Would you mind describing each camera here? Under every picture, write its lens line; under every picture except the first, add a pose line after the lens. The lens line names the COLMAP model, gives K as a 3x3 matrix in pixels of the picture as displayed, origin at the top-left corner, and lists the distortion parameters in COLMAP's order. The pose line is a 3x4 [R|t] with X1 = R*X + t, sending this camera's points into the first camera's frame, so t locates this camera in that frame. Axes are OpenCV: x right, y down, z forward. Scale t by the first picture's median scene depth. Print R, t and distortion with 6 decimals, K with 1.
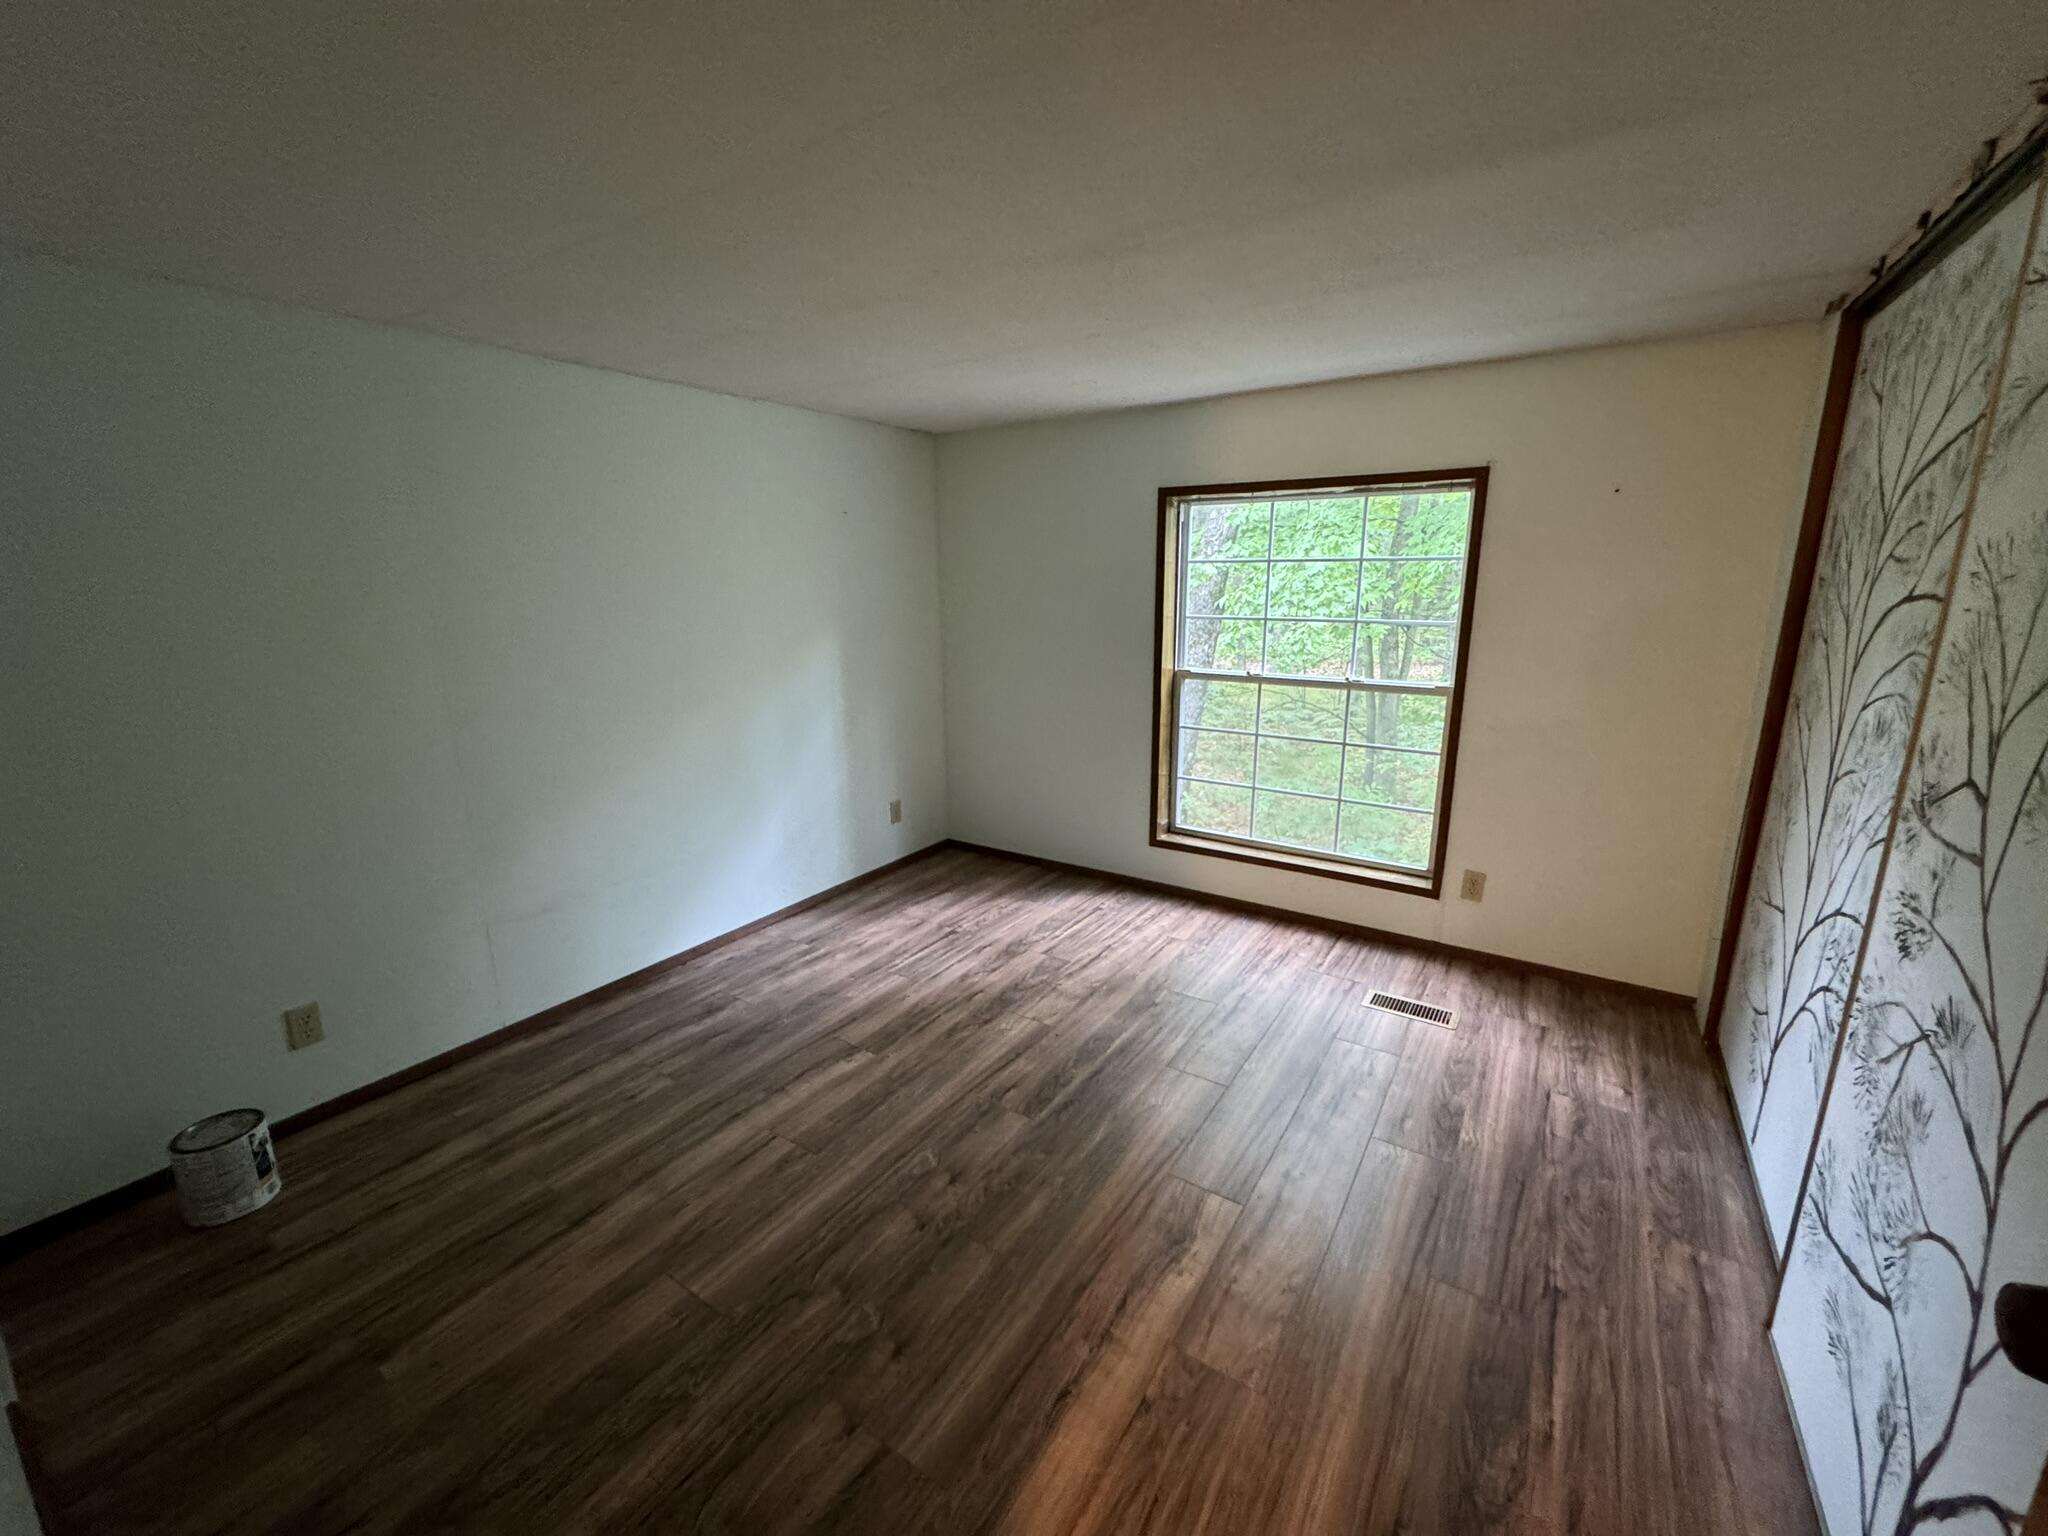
lens RADIAL K [[819.0, 0, 1023.2], [0, 819.0, 767.0], [0, 0, 1]] dist [-0.001998, -0.000030]
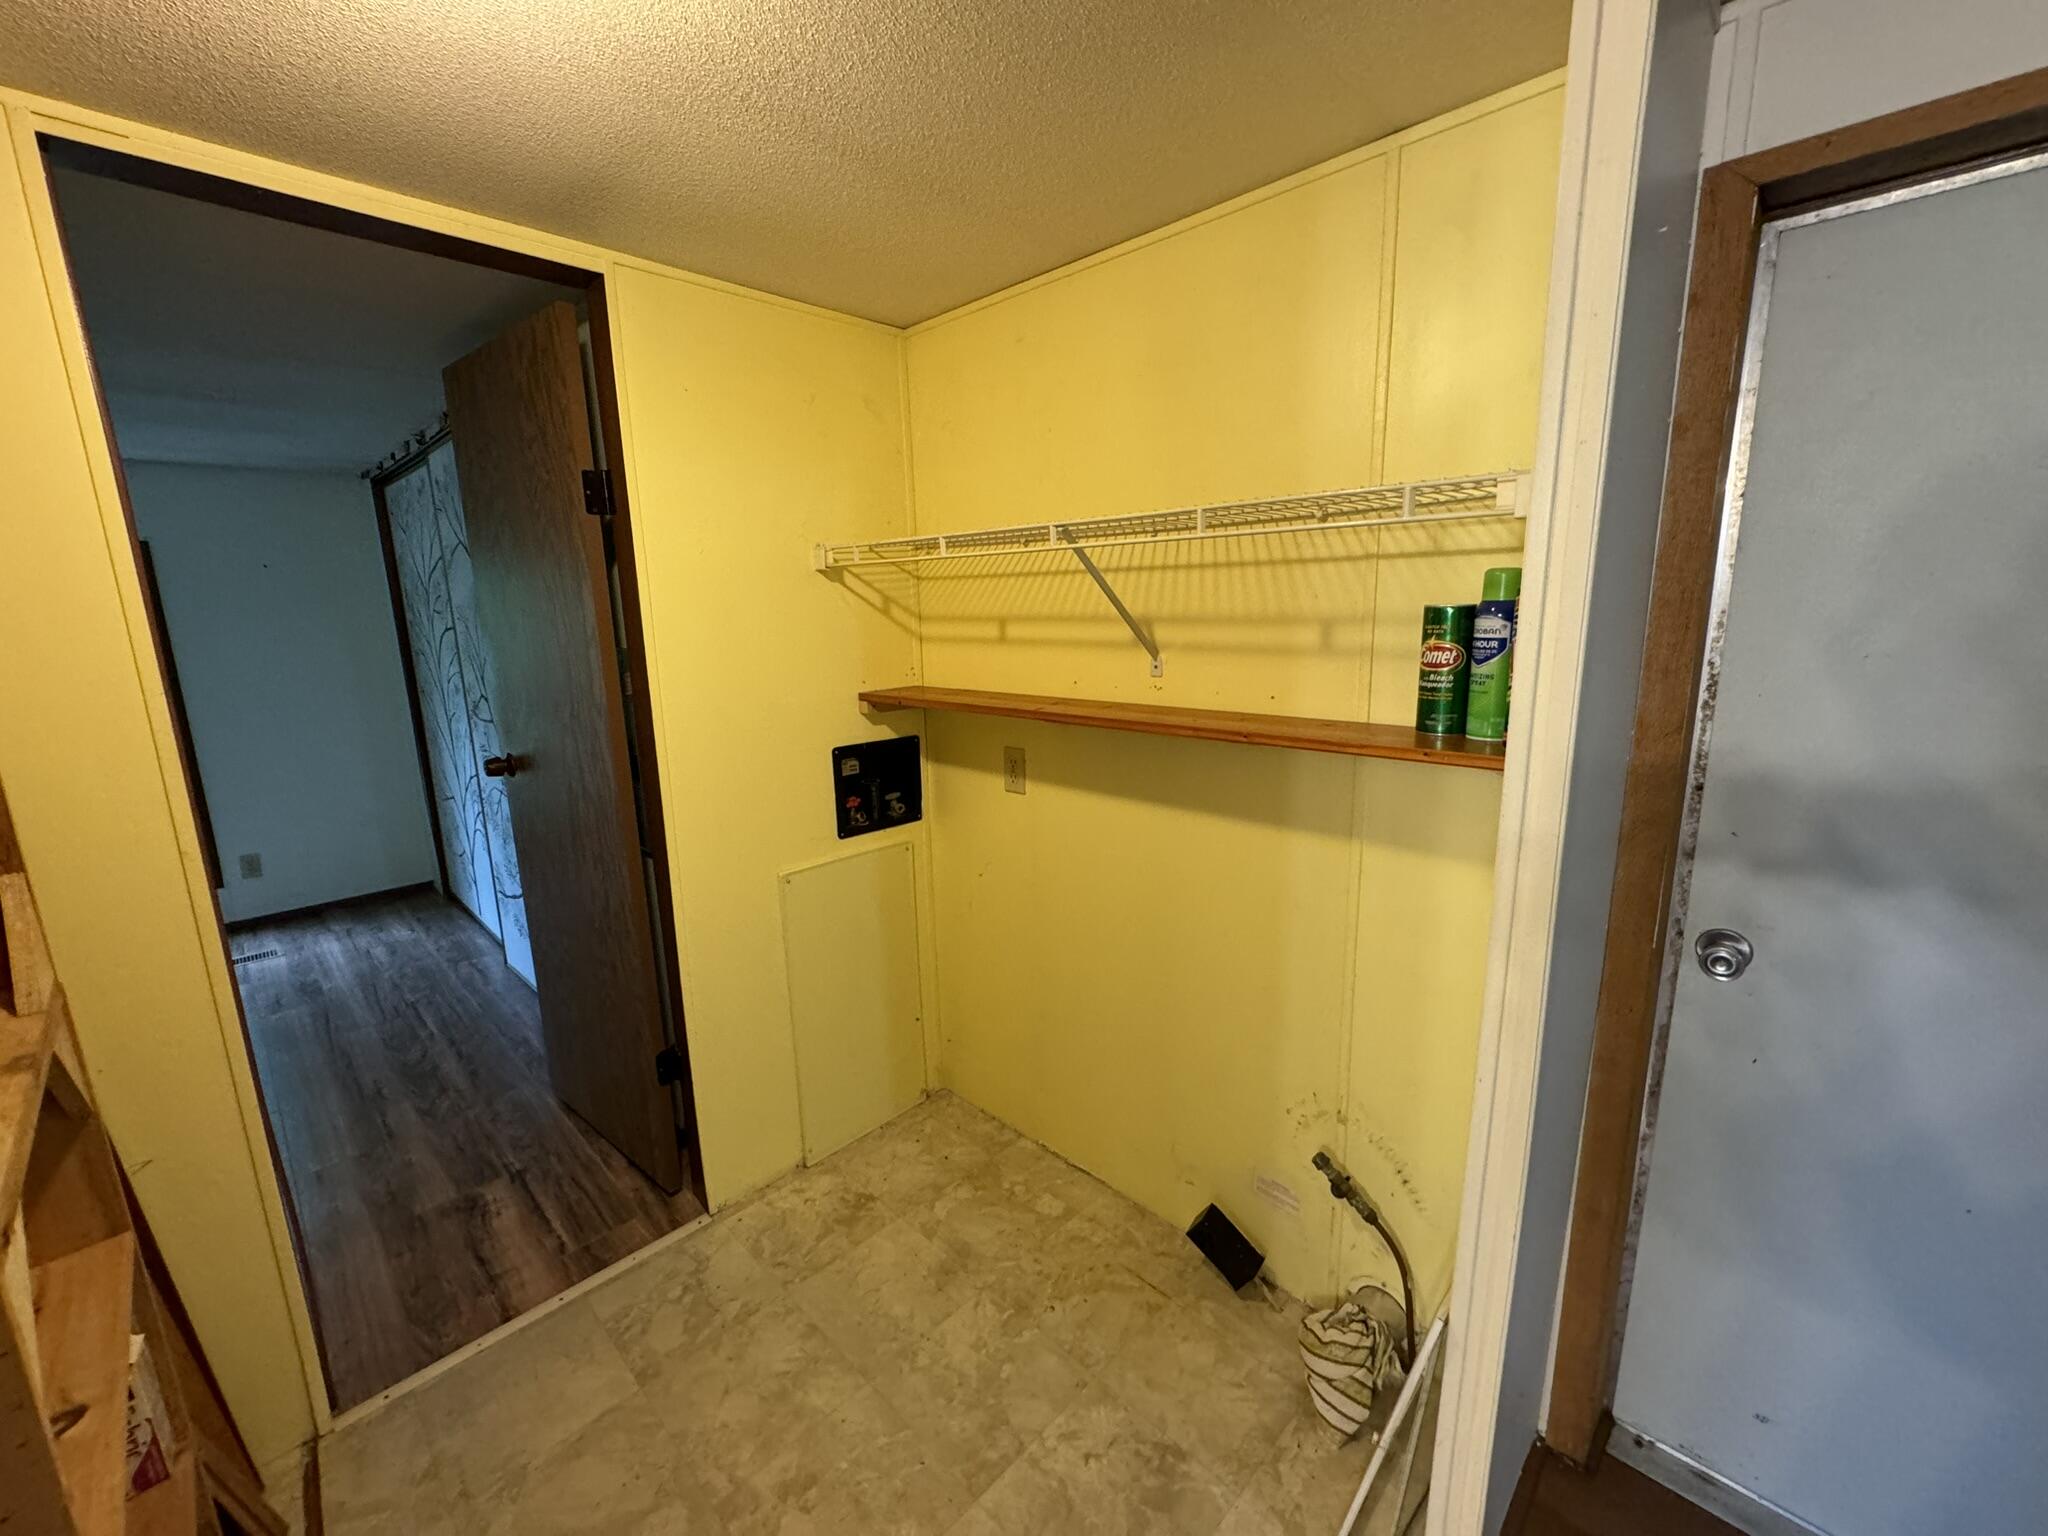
lens RADIAL K [[819.0, 0, 1023.2], [0, 819.0, 767.0], [0, 0, 1]] dist [-0.001998, -0.000030]
pose [[0.184794, -0.188857, 0.964461, -0.633200], [0.245345, 0.959155, 0.140809, 0.167513], [-0.951660, 0.210604, 0.223581, -0.686189]]
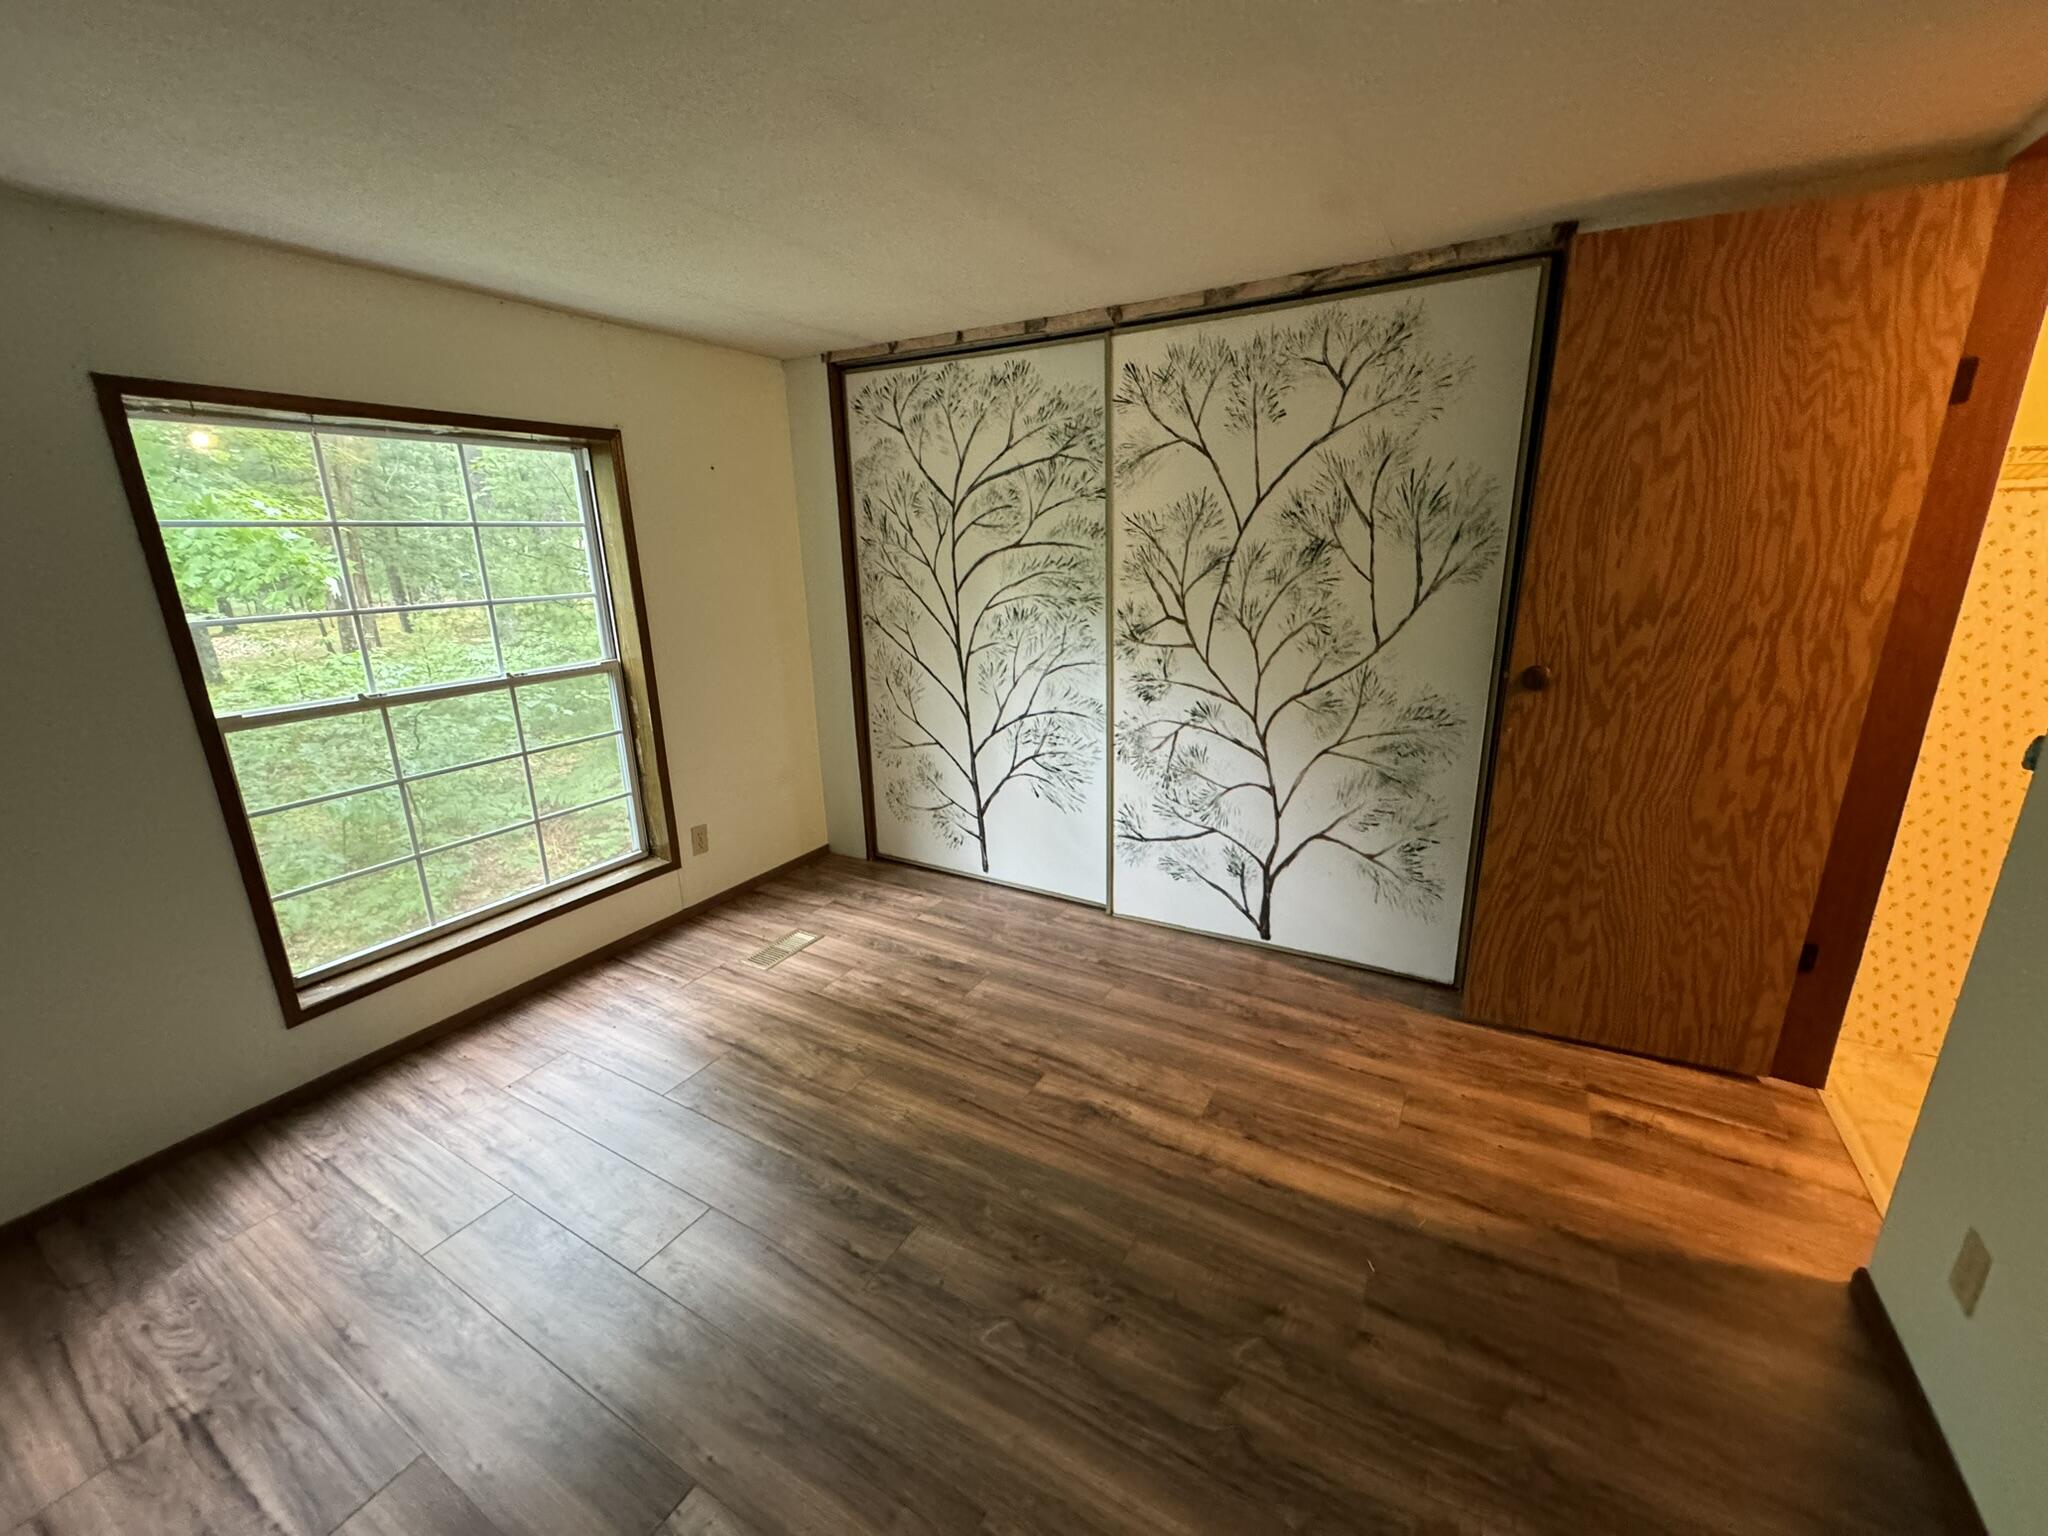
lens RADIAL K [[824.4, 0, 1018.2], [0, 824.4, 770.6], [0, 0, 1]] dist [-0.001833, 0.000126]
pose [[-0.061311, -0.265801, 0.962076, -0.695571], [0.249170, 0.929296, 0.272623, -0.184233], [-0.966517, 0.256435, 0.009254, 0.849513]]
